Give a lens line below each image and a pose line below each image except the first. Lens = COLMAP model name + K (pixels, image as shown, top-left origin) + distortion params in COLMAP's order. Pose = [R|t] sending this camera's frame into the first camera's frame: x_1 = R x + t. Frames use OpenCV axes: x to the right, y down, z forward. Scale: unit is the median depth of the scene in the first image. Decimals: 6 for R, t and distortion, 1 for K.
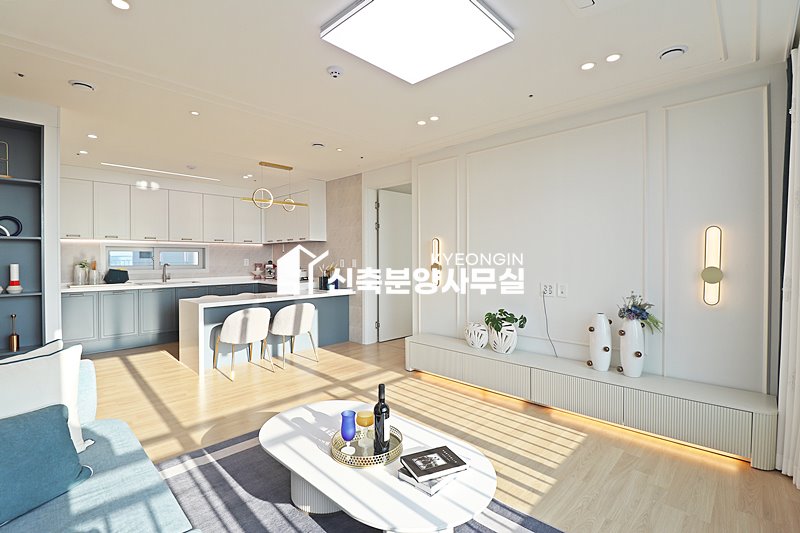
lens RADIAL K [[372.7, 0, 403.9], [0, 372.7, 262.4], [0, 0, 1]] dist [-0.000546, -0.014192]
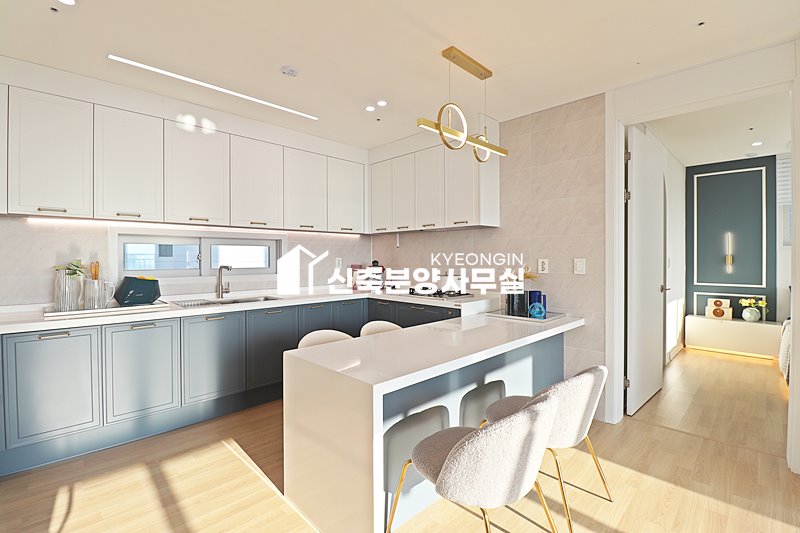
lens RADIAL K [[368.6, 0, 401.7], [0, 368.6, 254.9], [0, 0, 1]] dist [-0.000879, -0.013674]
pose [[0.999665, -0.000656, -0.025872, -0.388171], [0.000205, 0.999848, -0.017425, -0.004056], [0.025880, 0.017414, 0.999513, 0.487855]]
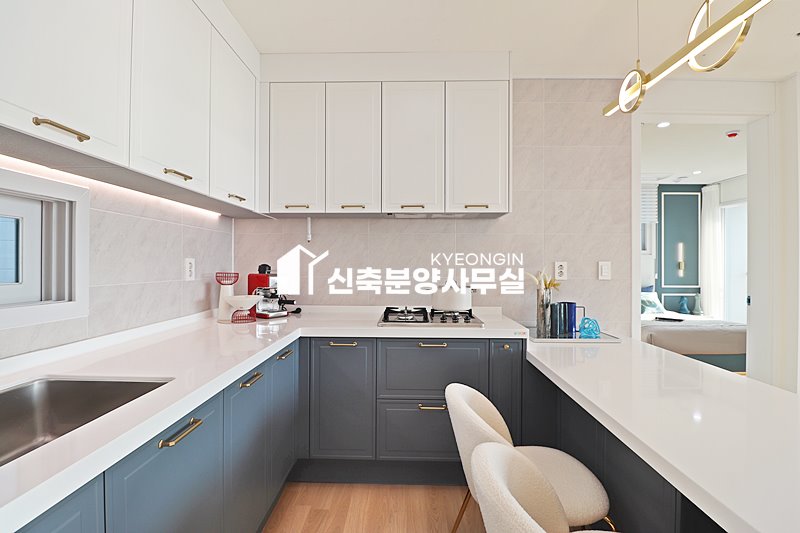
lens RADIAL K [[372.7, 0, 403.9], [0, 372.7, 262.4], [0, 0, 1]] dist [-0.000546, -0.014192]
pose [[0.730515, 0.008408, 0.682845, -0.650641], [0.002802, 0.999879, -0.015309, -0.000593], [-0.682891, 0.013096, 0.730403, 0.866524]]
